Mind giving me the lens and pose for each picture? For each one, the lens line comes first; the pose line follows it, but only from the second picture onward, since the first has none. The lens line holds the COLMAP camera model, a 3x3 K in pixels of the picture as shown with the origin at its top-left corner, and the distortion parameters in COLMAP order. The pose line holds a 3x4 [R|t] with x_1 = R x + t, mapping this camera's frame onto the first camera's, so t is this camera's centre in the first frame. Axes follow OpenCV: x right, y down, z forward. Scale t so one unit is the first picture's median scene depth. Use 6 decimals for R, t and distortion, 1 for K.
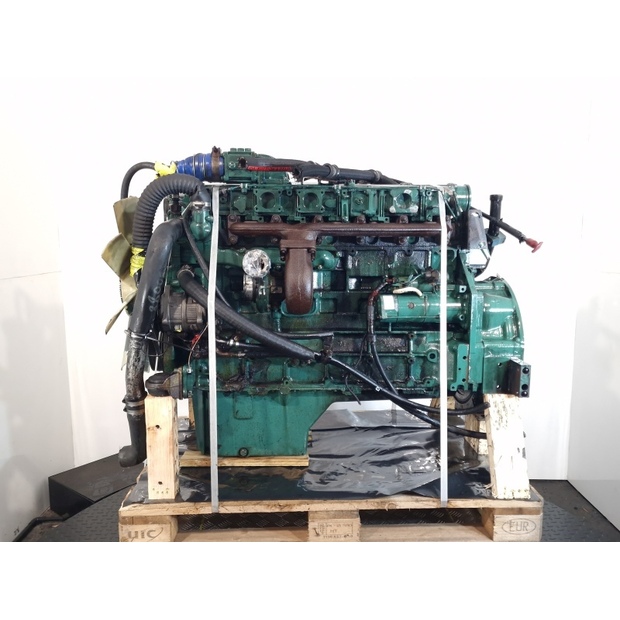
lens RADIAL K [[545.8, 0, 310.0], [0, 545.8, 310.0], [0, 0, 1]] dist [0.054177, 0.000532]
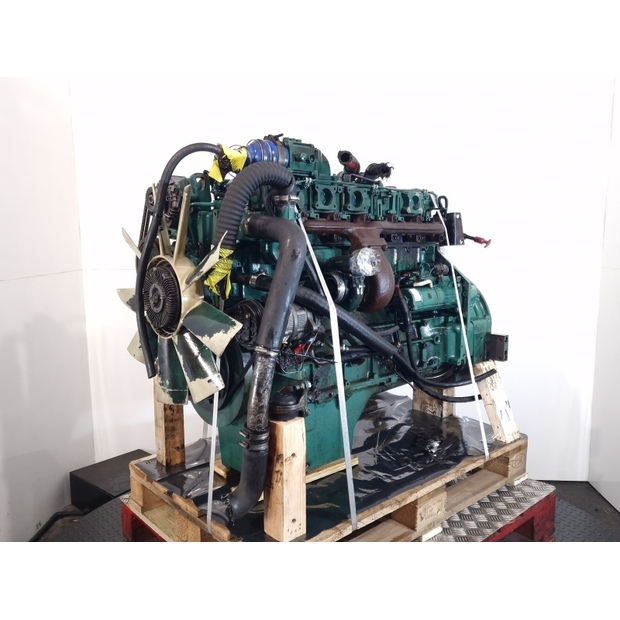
lens RADIAL K [[545.8, 0, 310.0], [0, 545.8, 310.0], [0, 0, 1]] dist [0.054177, 0.000532]
pose [[0.766626, -0.087057, 0.636164, -0.723173], [0.087127, 0.995706, 0.031265, -0.036379], [-0.636155, 0.031459, 0.770920, 0.289174]]
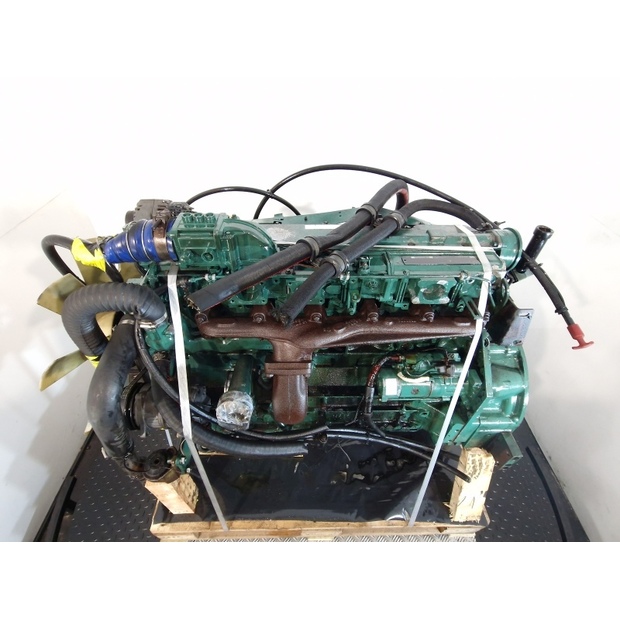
lens RADIAL K [[315.8, 0, 310.0], [0, 315.8, 310.0], [0, 0, 1]] dist [0.001290, 0.000091]
pose [[0.999875, 0.015629, 0.002207, 0.005571], [-0.013960, 0.810401, 0.585709, -0.427236], [0.007366, -0.585667, 0.810519, 0.649015]]
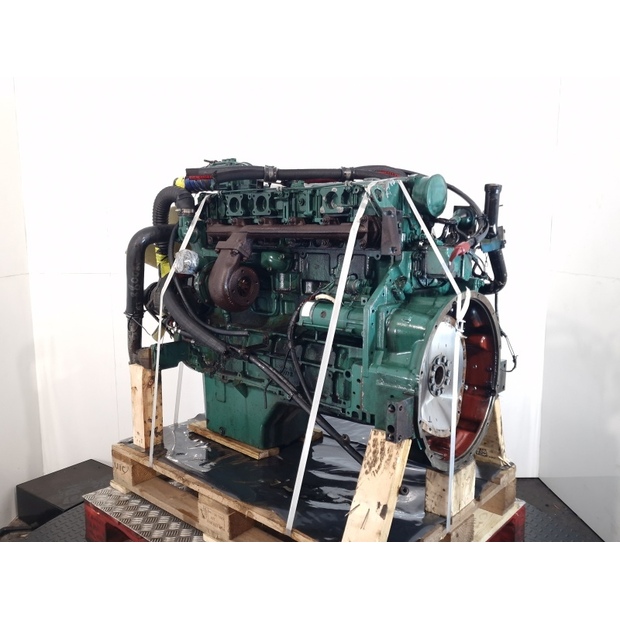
lens RADIAL K [[528.1, 0, 310.0], [0, 528.1, 310.0], [0, 0, 1]] dist [0.087737, 0.000150]
pose [[0.729455, 0.095049, -0.677393, 0.769680], [-0.090119, 0.995021, 0.042571, -0.051366], [0.678066, 0.029993, 0.734389, 0.333363]]
